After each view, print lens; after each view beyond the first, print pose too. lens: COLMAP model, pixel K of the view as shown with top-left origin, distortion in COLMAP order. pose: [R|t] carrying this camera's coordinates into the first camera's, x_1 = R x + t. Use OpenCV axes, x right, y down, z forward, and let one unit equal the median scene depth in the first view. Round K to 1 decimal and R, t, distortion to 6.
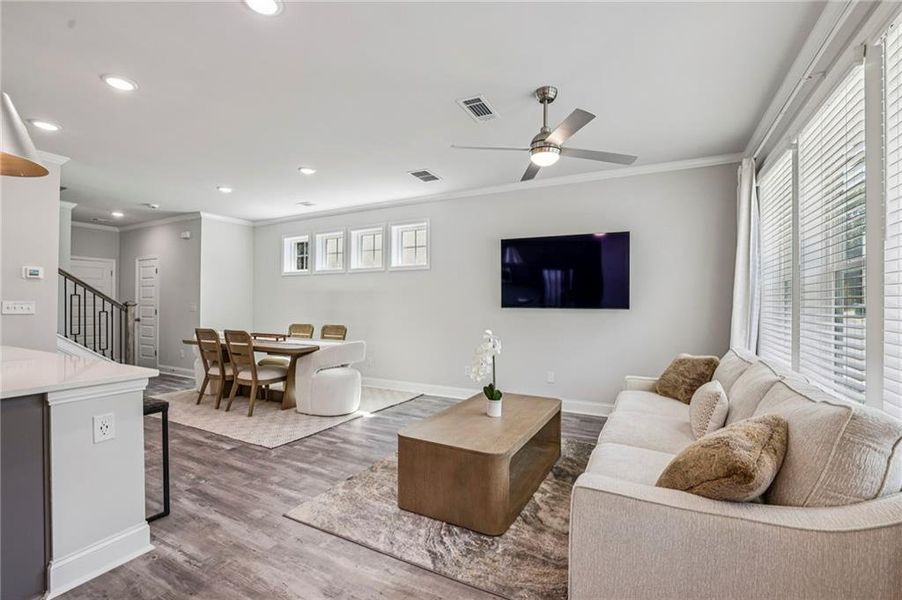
lens RADIAL K [[398.8, 0, 438.7], [0, 398.8, 303.4], [0, 0, 1]] dist [-0.003093, 0.000330]
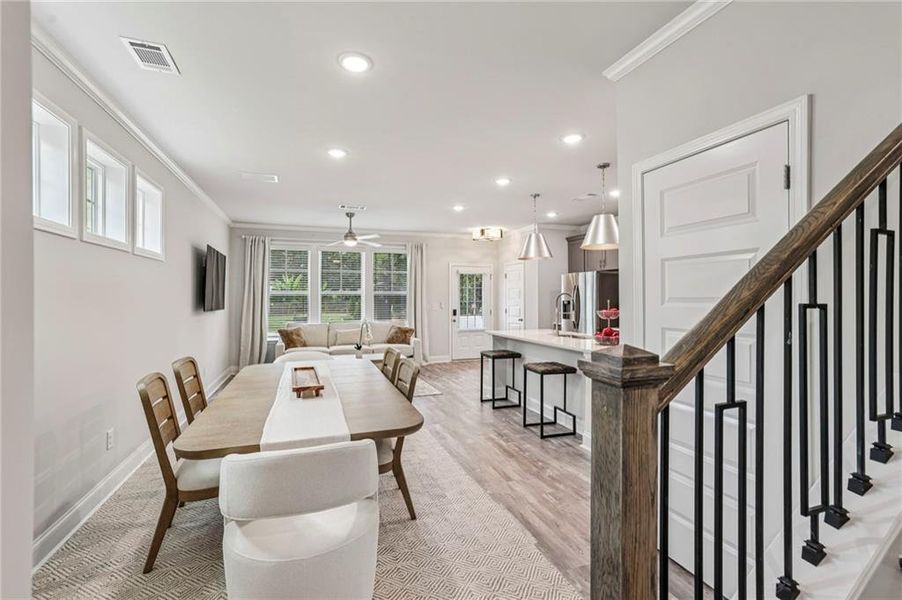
lens RADIAL K [[401.4, 0, 453.3], [0, 401.4, 311.2], [0, 0, 1]] dist [-0.035871, 0.000129]
pose [[-0.760650, -0.023514, 0.648737, -1.030611], [-0.002122, 0.999429, 0.033737, -0.026917], [-0.649159, 0.024285, -0.760265, 1.436594]]
